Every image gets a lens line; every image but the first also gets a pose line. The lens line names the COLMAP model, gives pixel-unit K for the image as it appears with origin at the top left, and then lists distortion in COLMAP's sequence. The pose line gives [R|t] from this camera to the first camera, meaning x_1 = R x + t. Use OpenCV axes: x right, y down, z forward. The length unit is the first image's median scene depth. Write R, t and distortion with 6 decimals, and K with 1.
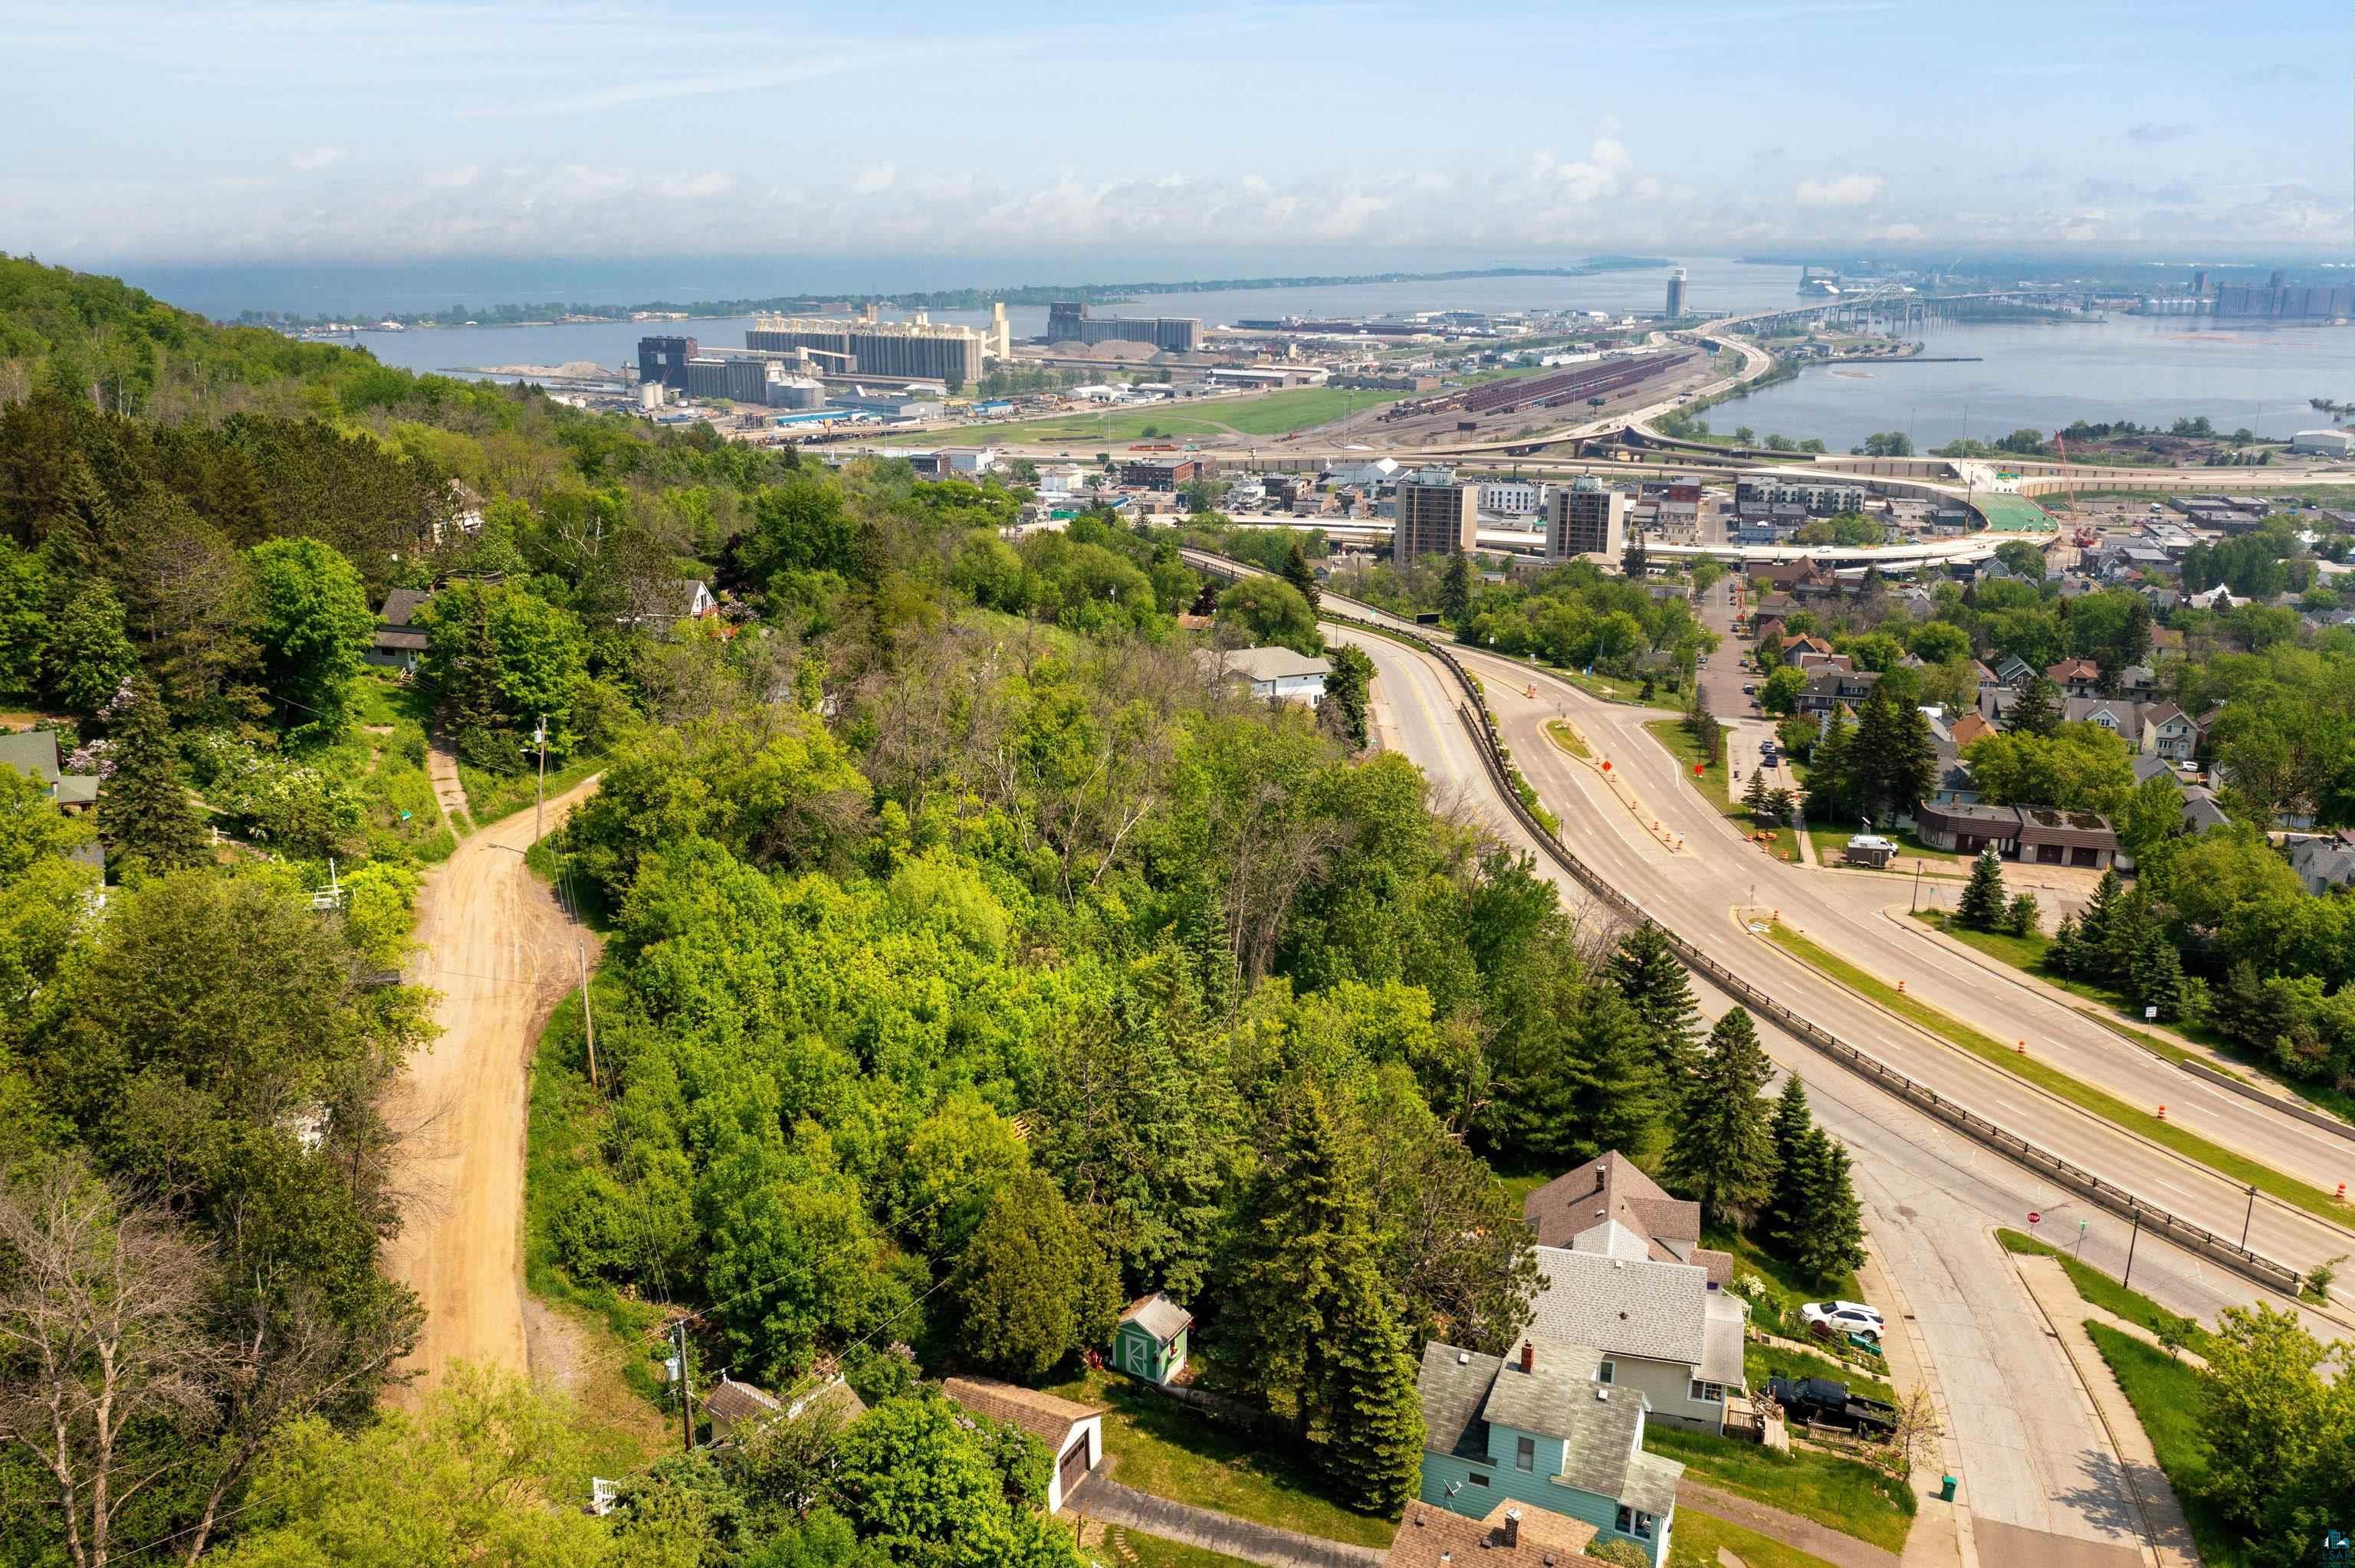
lens RADIAL K [[1875.4, 0, 1177.5], [0, 1875.4, 784.0], [0, 0, 1]] dist [-0.026593, 0.009895]
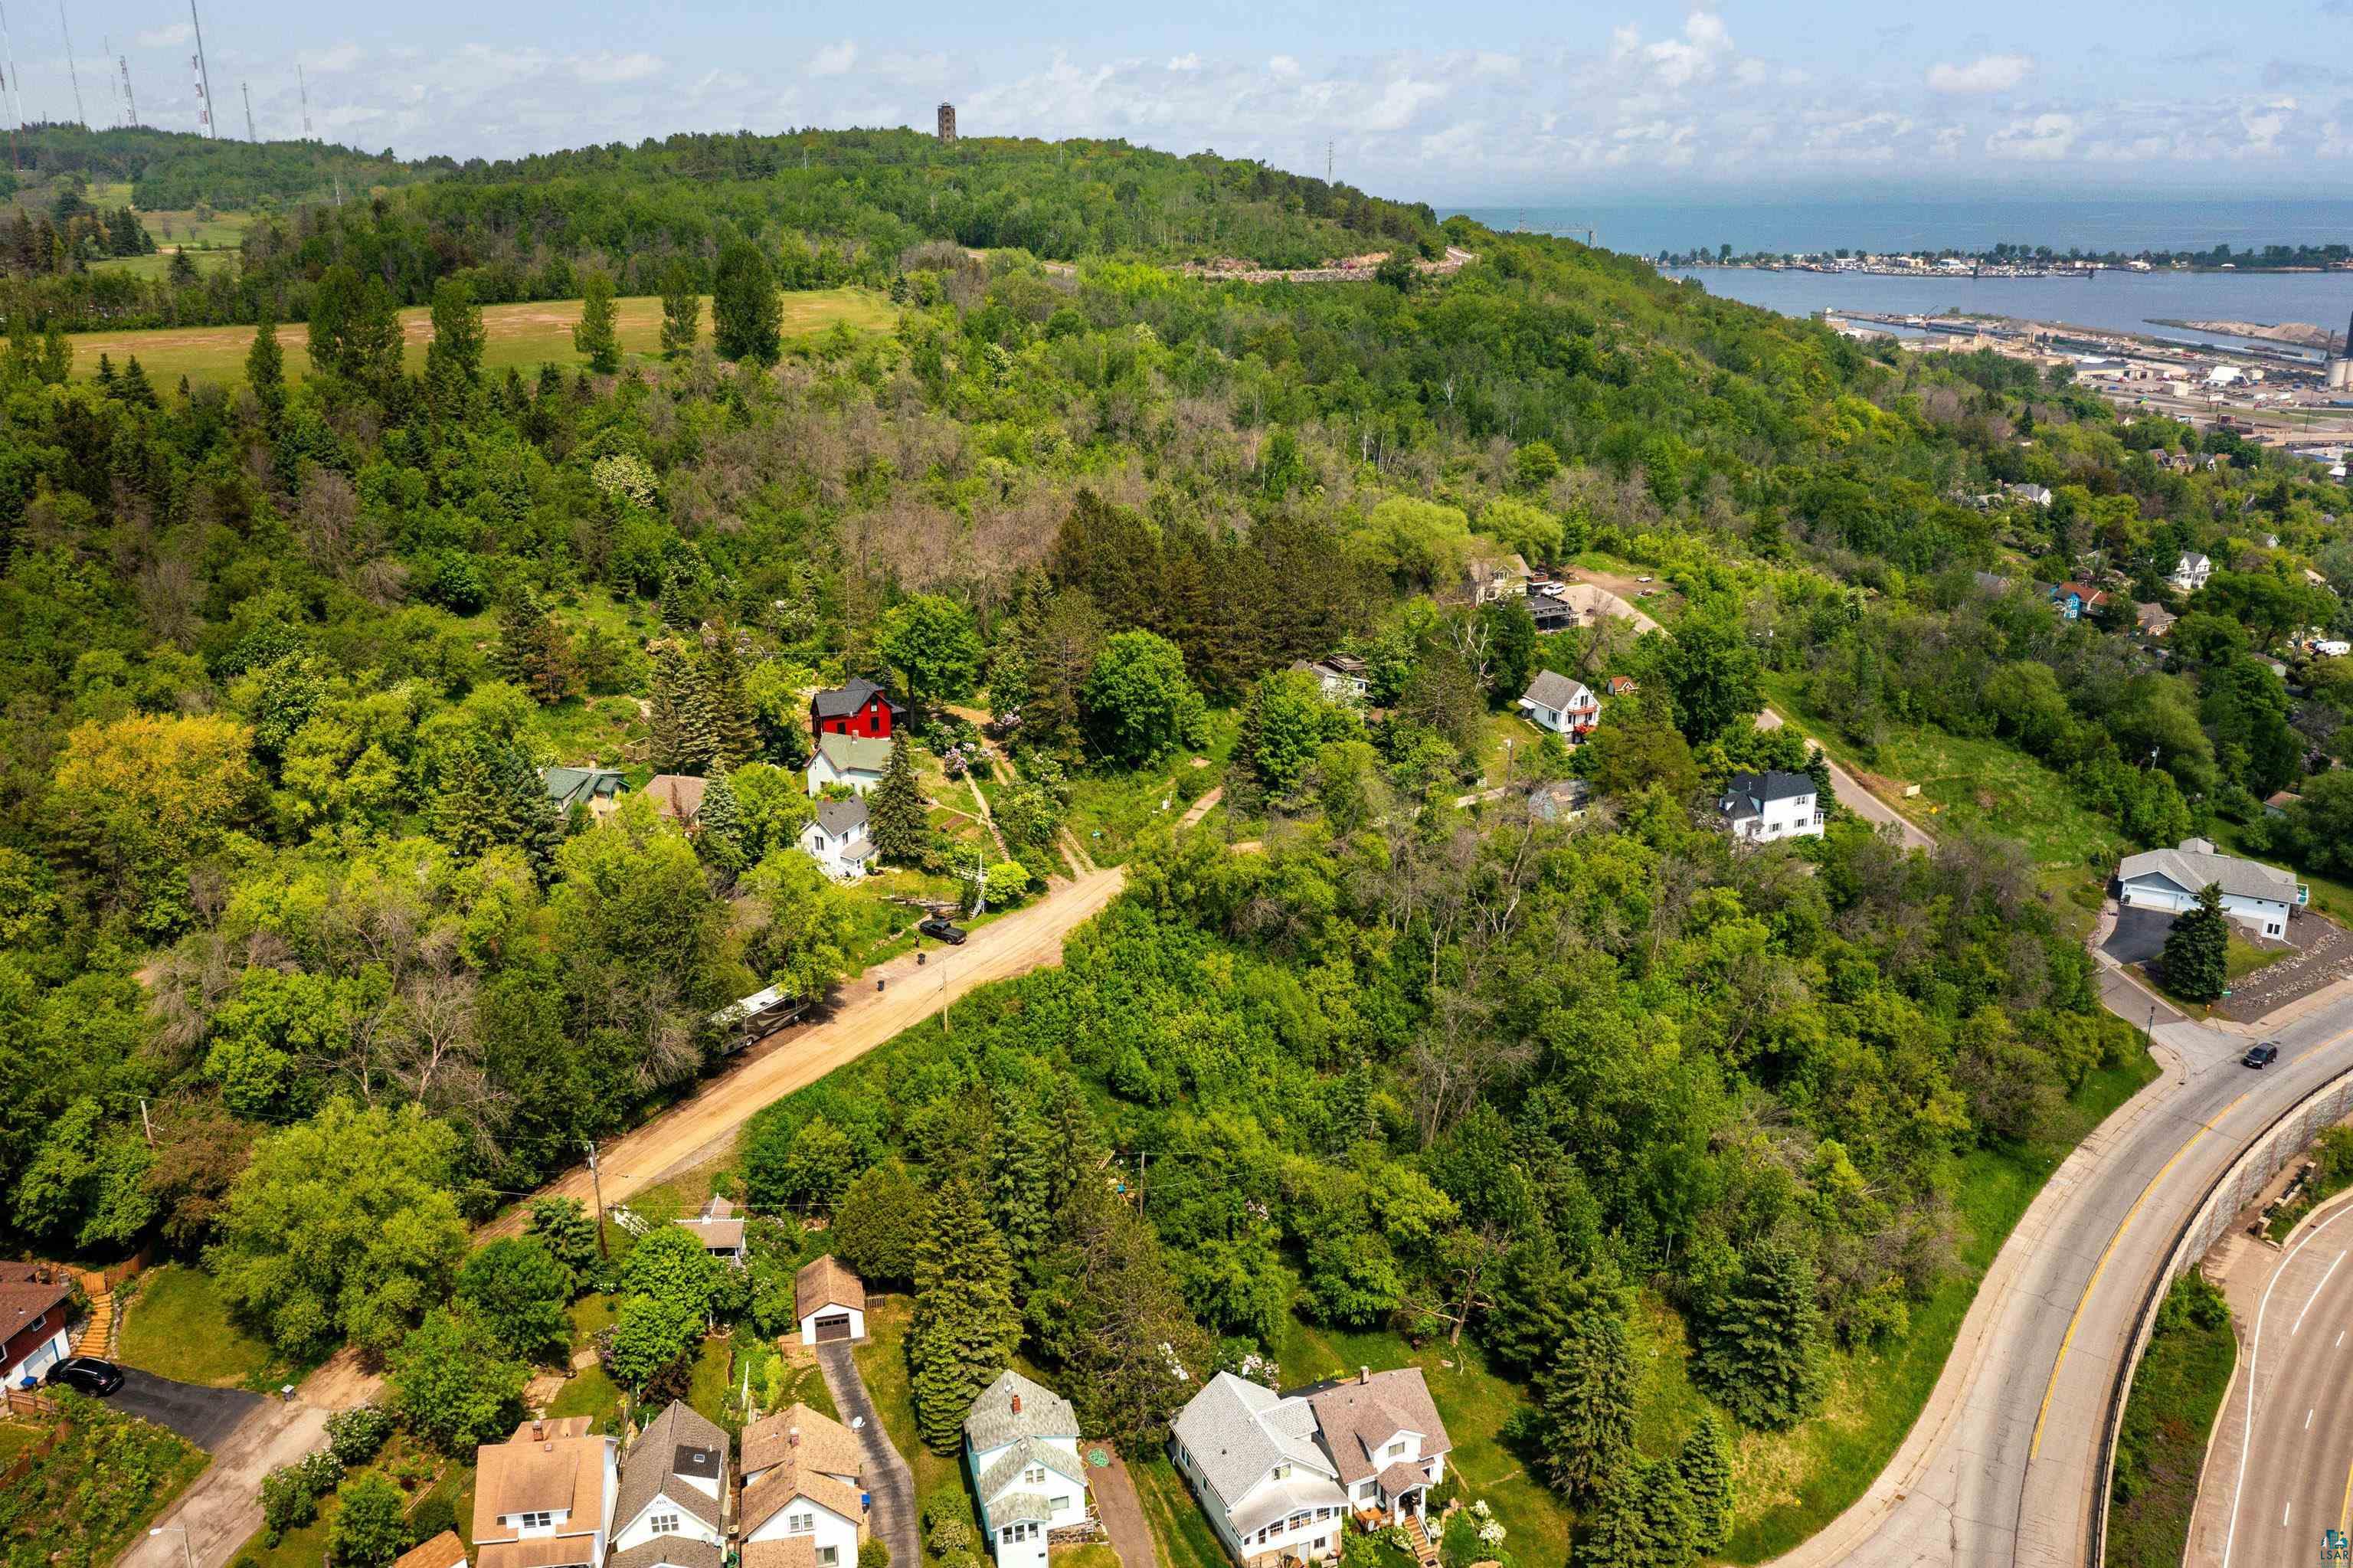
lens RADIAL K [[1848.3, 0, 1176.5], [0, 1848.3, 784.0], [0, 0, 1]] dist [-0.026048, 0.009362]
pose [[0.631407, 0.242496, -0.736560, 0.094123], [-0.208190, 0.967985, 0.140220, -0.031747], [0.746982, 0.064809, 0.661678, 0.004863]]
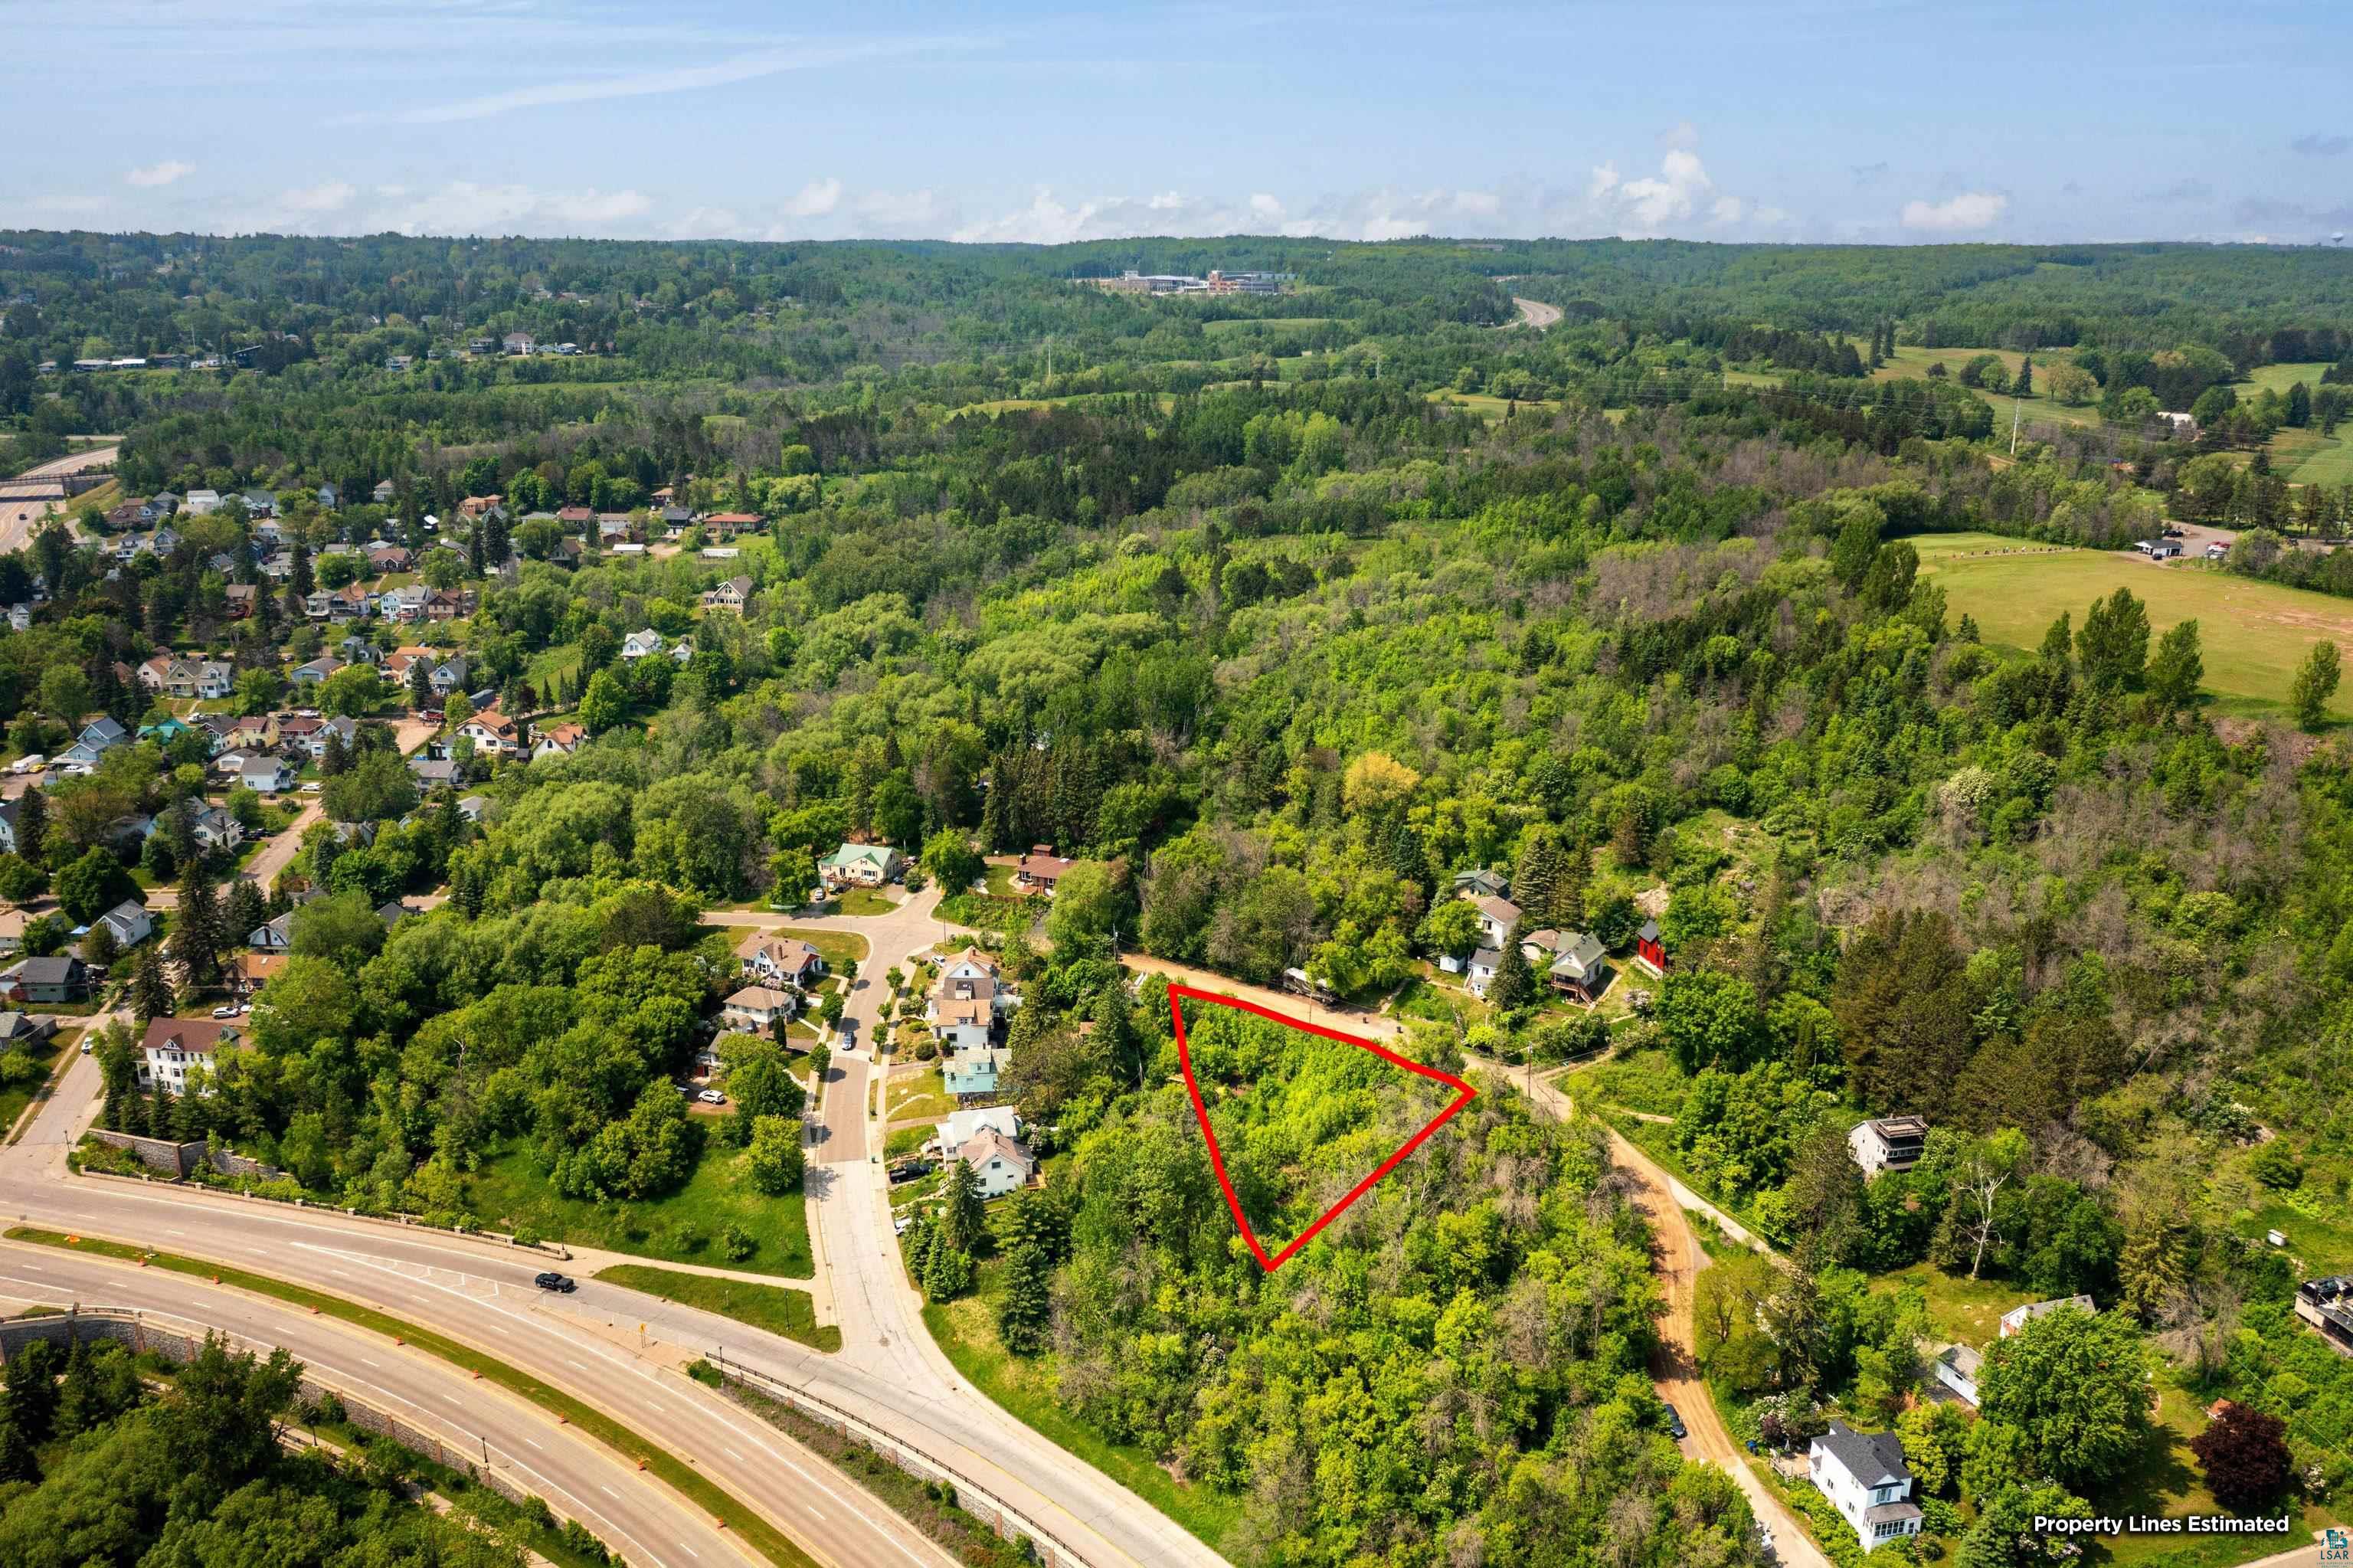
lens RADIAL K [[1848.3, 0, 1176.5], [0, 1848.3, 784.0], [0, 0, 1]] dist [-0.026048, 0.009362]
pose [[-0.872820, 0.127292, -0.471150, 0.116879], [-0.142536, 0.856811, 0.495539, -0.156411], [0.466765, 0.499672, -0.729697, 0.275019]]
